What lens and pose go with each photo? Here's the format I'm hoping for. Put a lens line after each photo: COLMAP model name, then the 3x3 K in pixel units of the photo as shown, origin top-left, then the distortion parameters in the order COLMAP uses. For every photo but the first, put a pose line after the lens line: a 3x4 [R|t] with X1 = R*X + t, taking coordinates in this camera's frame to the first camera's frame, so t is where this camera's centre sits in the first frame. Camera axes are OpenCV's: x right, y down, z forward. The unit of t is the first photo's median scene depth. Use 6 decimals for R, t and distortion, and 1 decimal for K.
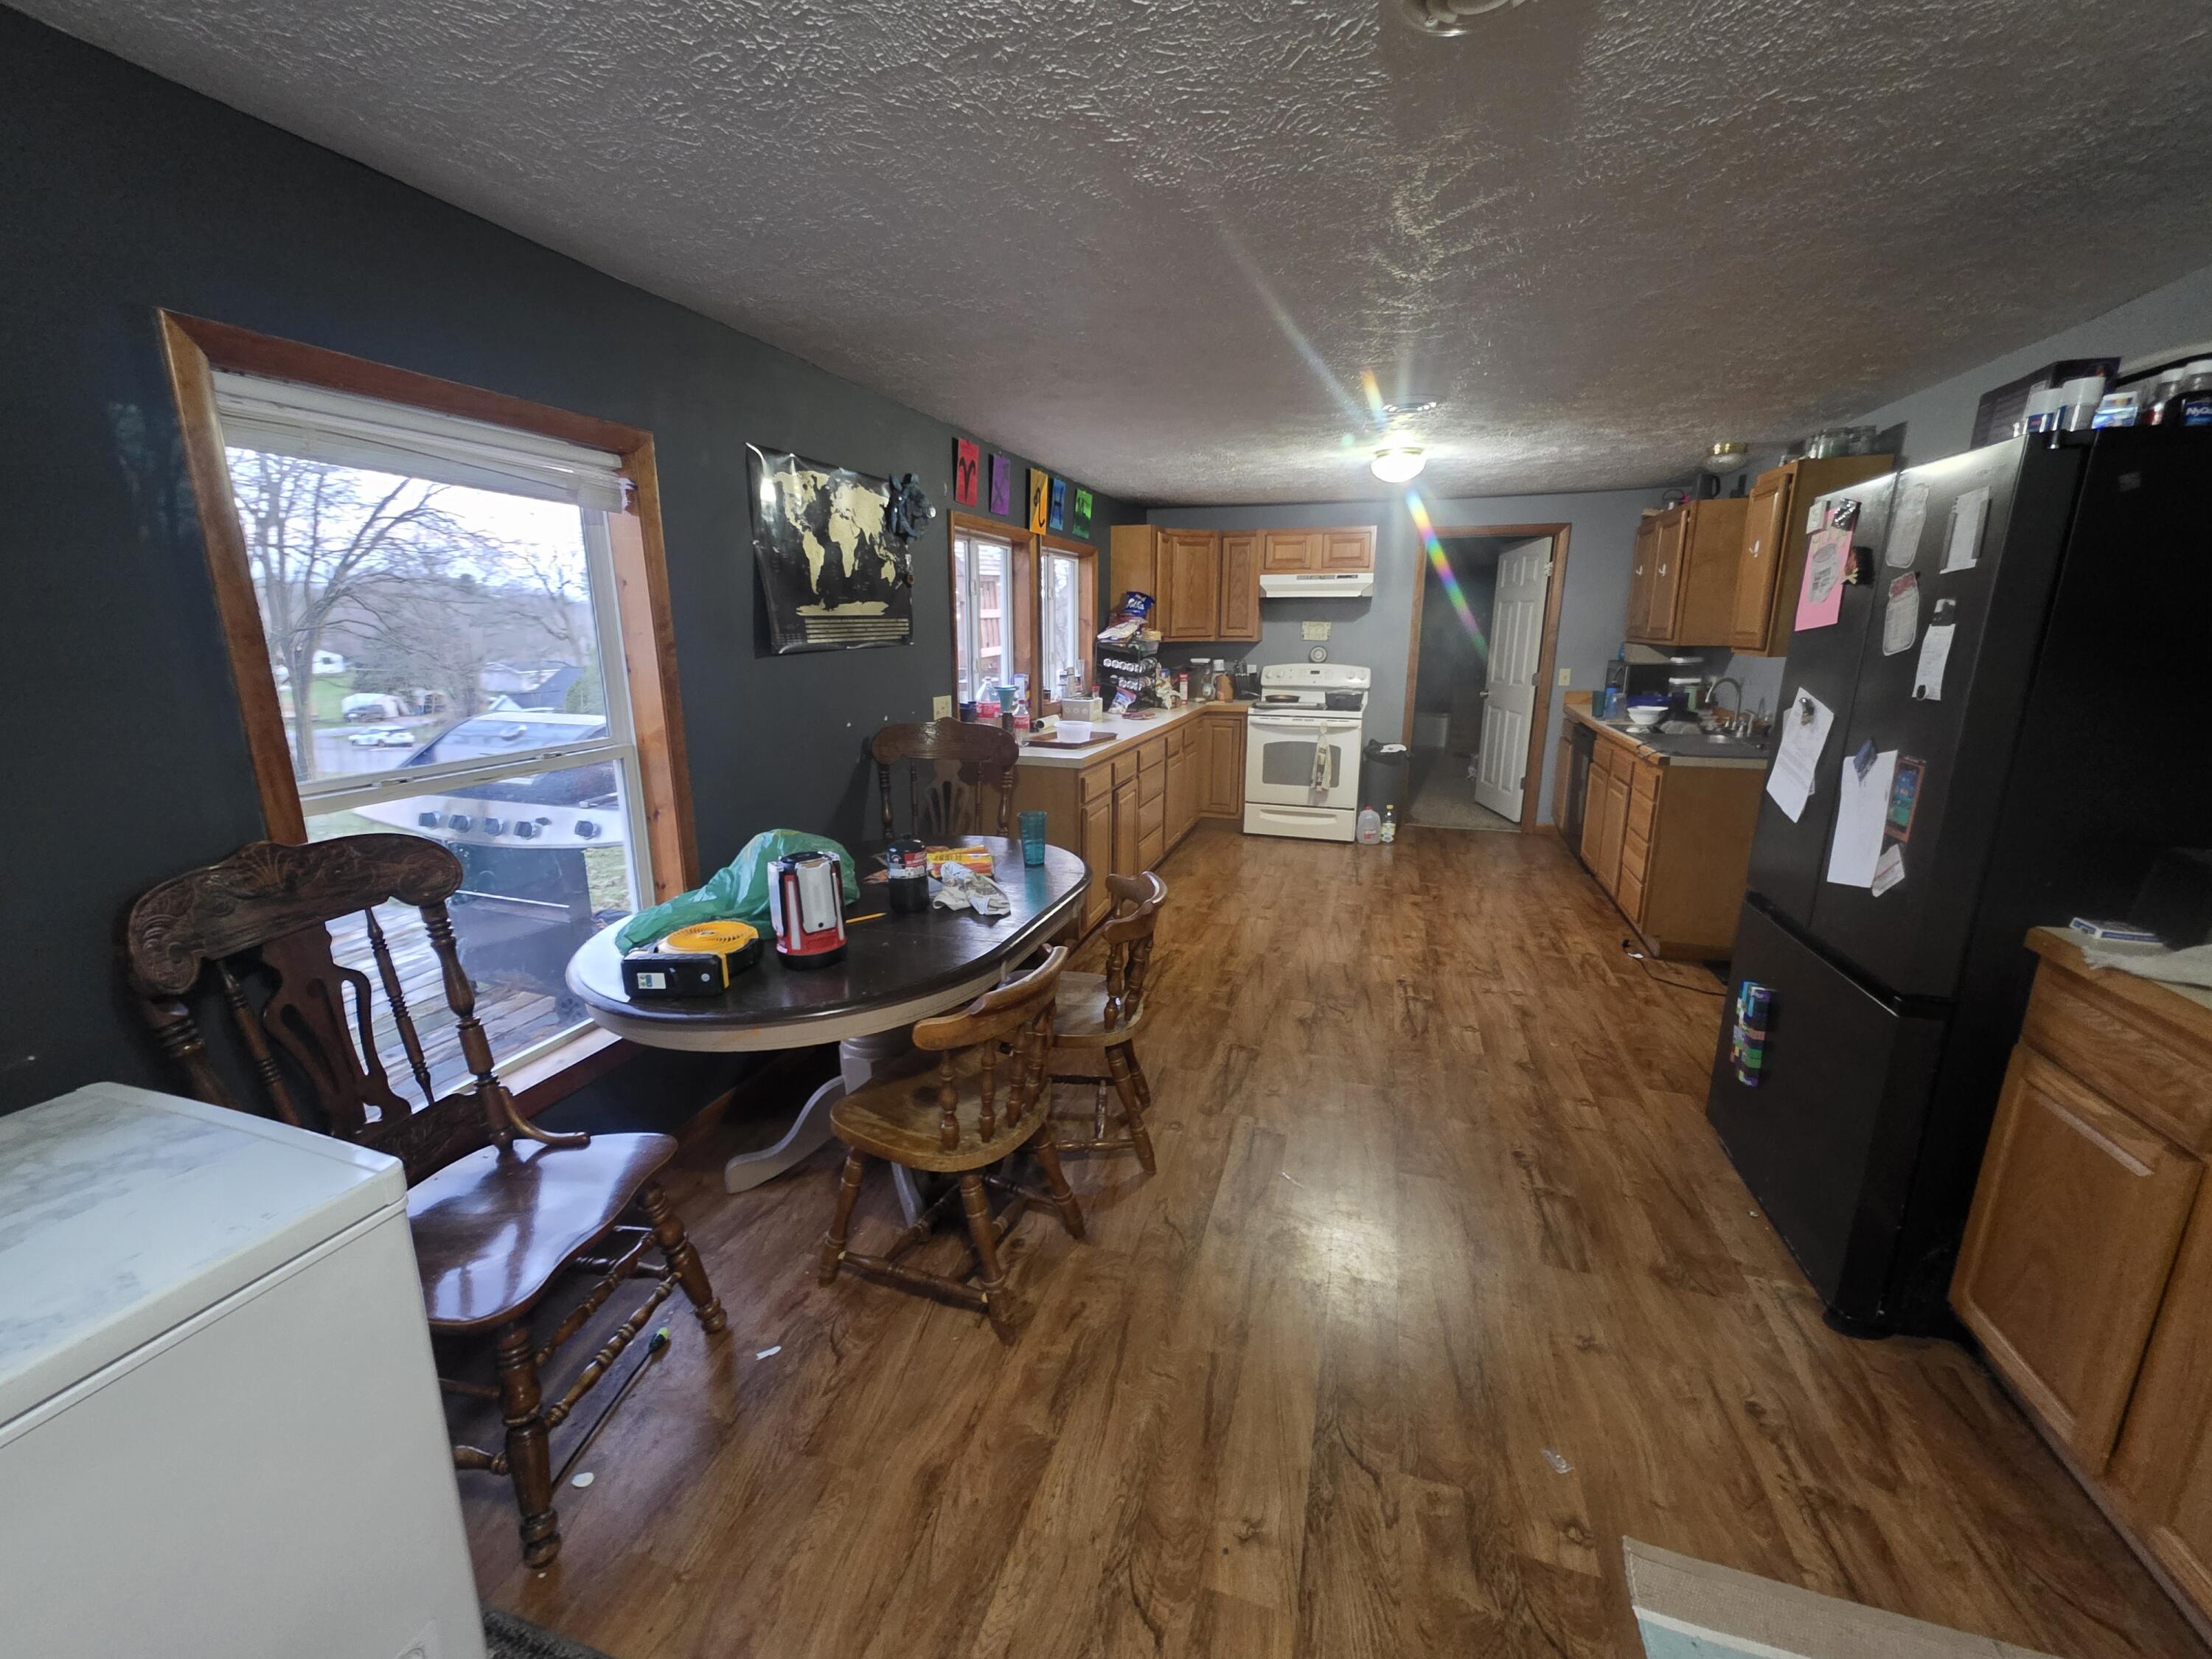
lens RADIAL K [[883.4, 0, 1089.4], [0, 883.4, 818.8], [0, 0, 1]] dist [0.000866, -0.000045]
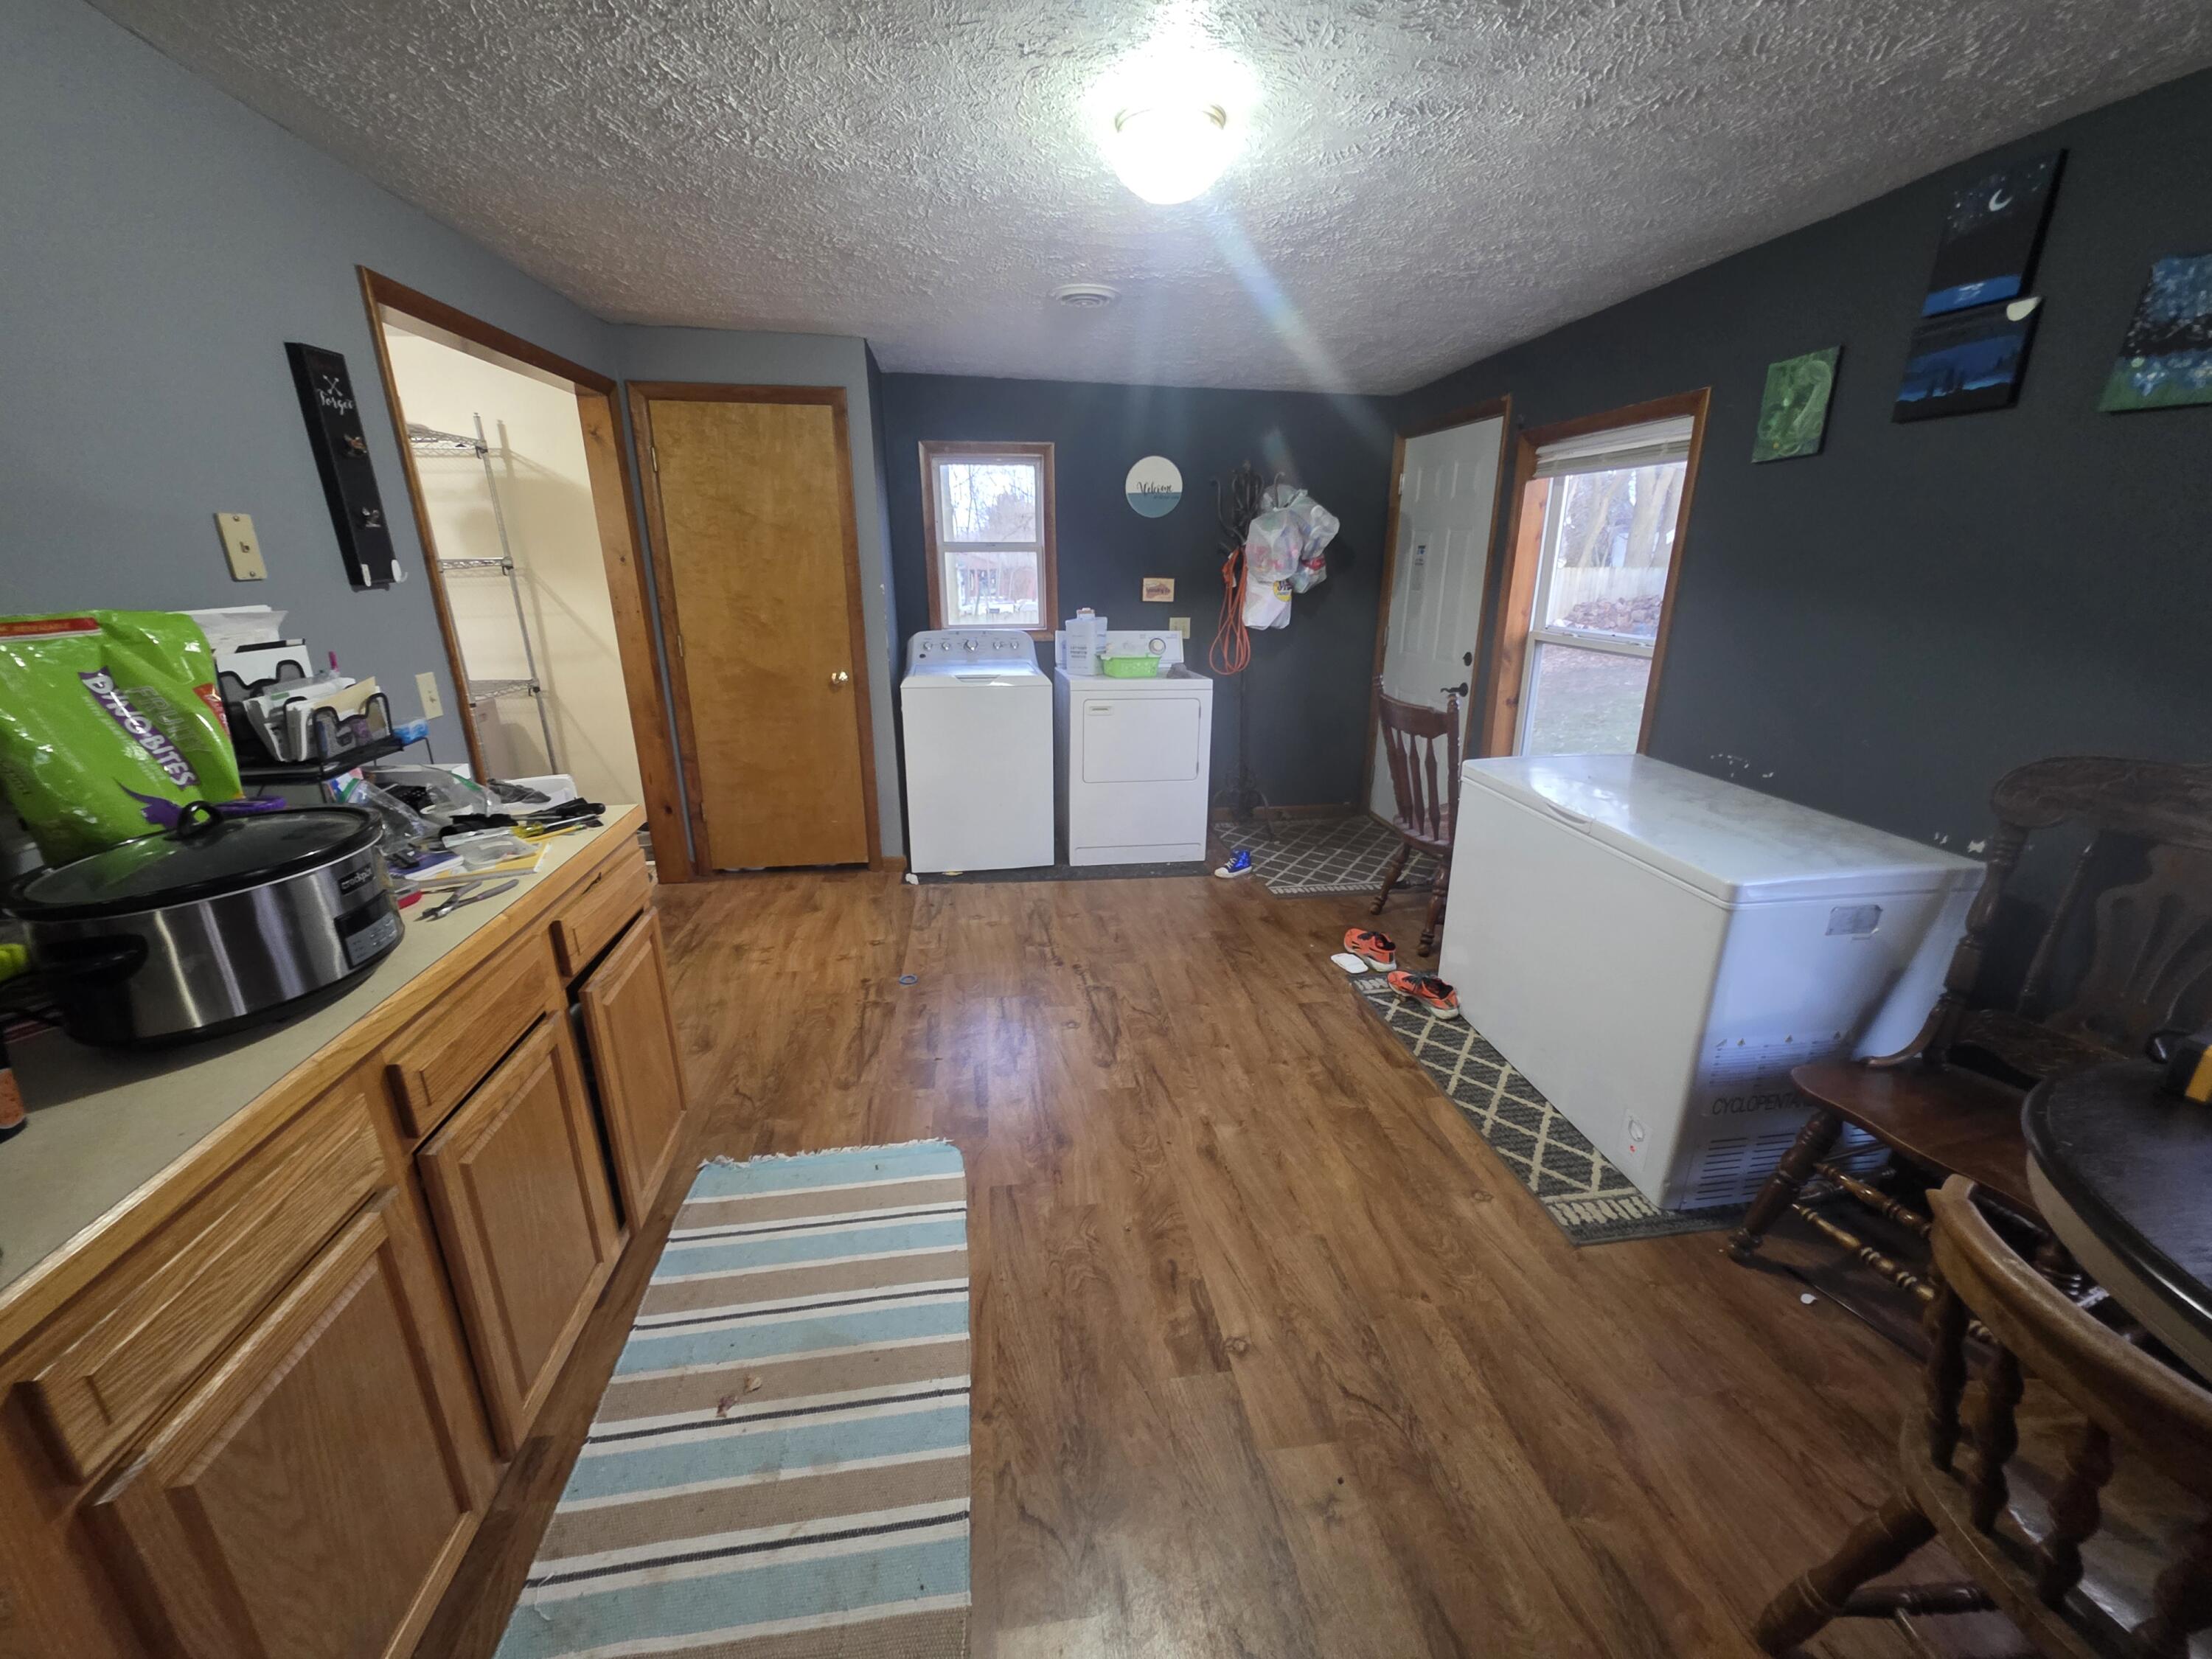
lens RADIAL K [[883.4, 0, 1113.8], [0, 883.4, 835.5], [0, 0, 1]] dist [0.000866, -0.000045]
pose [[-0.890102, 0.142734, -0.432834, 0.724914], [-0.096455, 0.869188, 0.484984, -0.284343], [0.445438, 0.473434, -0.759898, 1.316006]]
